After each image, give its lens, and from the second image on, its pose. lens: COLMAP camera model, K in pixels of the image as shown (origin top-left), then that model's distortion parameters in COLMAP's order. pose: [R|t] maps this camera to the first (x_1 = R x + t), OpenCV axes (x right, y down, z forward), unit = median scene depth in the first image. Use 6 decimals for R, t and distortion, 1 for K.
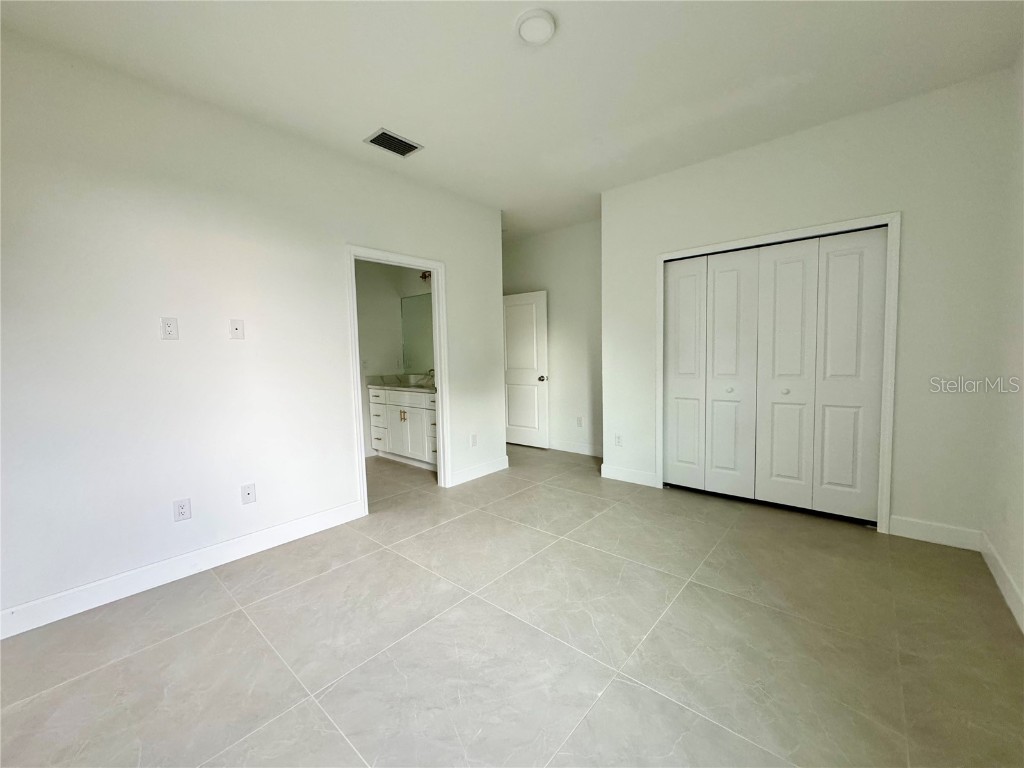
lens RADIAL K [[408.5, 0, 513.4], [0, 408.5, 383.3], [0, 0, 1]] dist [0.000980, 0.000074]
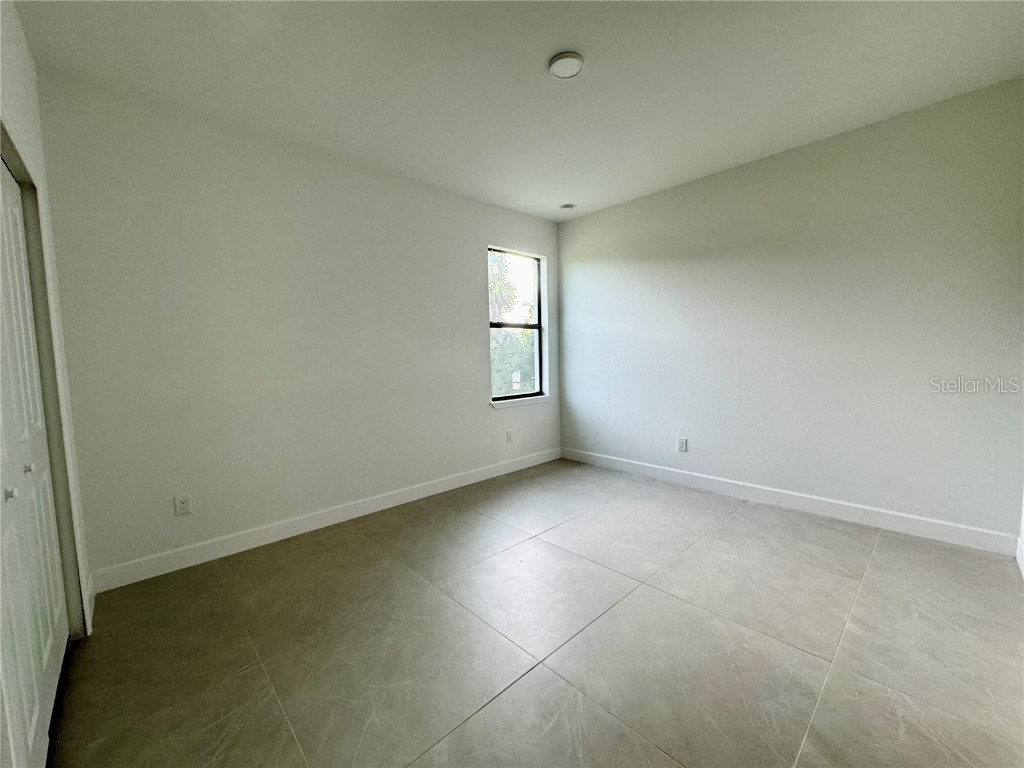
lens RADIAL K [[408.5, 0, 513.4], [0, 408.5, 383.3], [0, 0, 1]] dist [0.000980, 0.000074]
pose [[-0.993818, 0.038772, 0.104031, 0.098147], [0.053656, 0.988073, 0.144334, -0.152235], [-0.097195, 0.149024, -0.984045, 1.896695]]
